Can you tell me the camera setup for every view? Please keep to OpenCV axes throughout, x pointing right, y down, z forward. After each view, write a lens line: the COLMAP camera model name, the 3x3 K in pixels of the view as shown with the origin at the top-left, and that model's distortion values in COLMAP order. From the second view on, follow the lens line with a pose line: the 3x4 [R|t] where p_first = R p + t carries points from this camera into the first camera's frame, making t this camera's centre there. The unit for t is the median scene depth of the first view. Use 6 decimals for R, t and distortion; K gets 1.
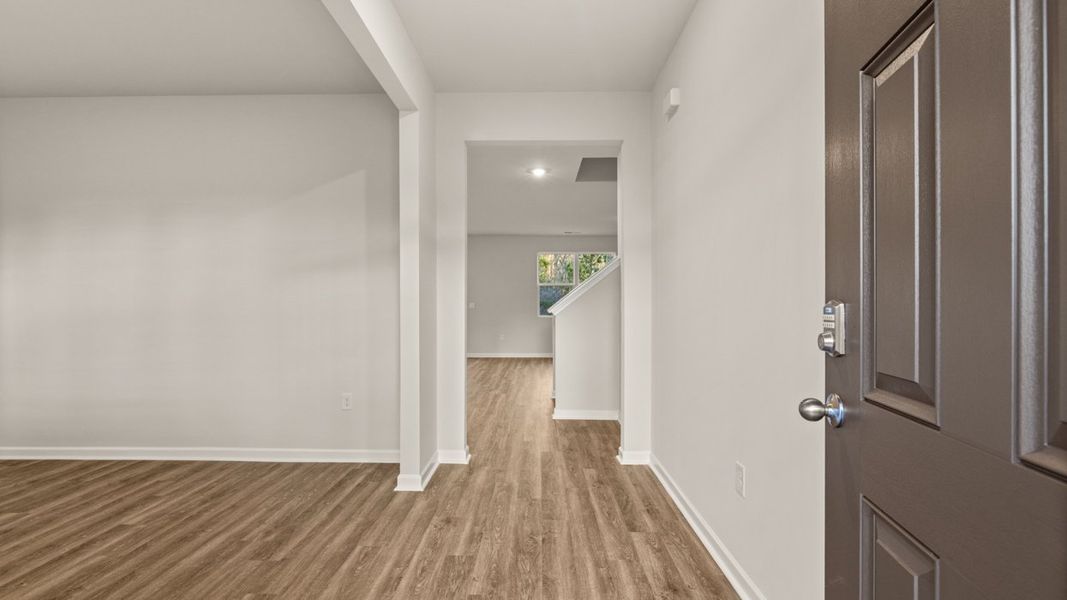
lens RADIAL K [[448.2, 0, 533.0], [0, 448.2, 302.1], [0, 0, 1]] dist [-0.002571, 0.000946]
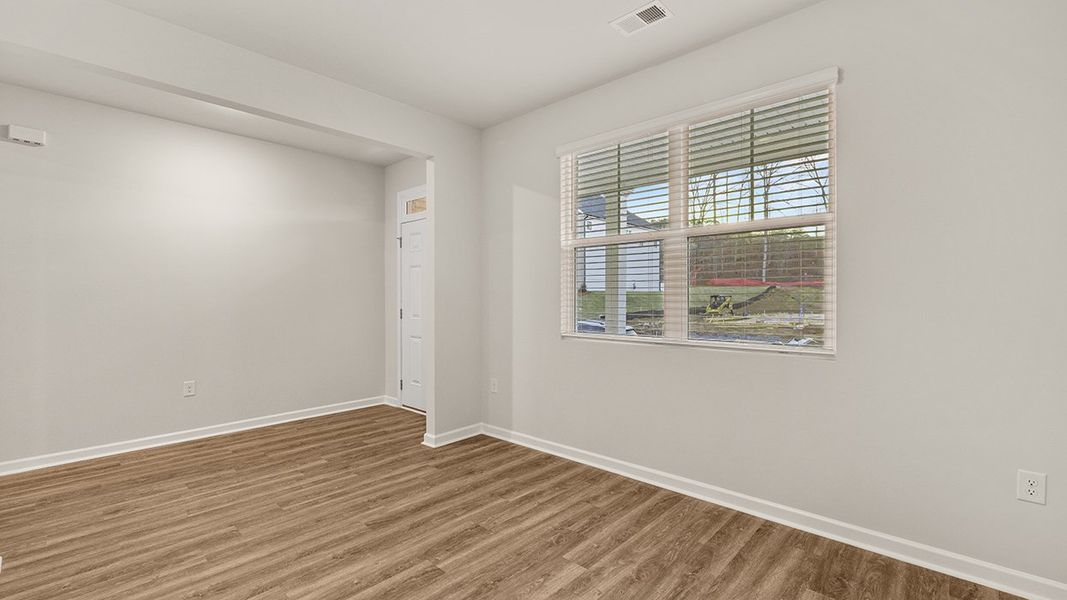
lens RADIAL K [[448.2, 0, 536.7], [0, 448.2, 302.1], [0, 0, 1]] dist [-0.002571, 0.000946]
pose [[-0.735942, 0.000413, 0.677044, -1.669893], [-0.001623, 0.999996, -0.002373, 0.013176], [-0.677043, -0.002845, -0.735938, 1.160122]]
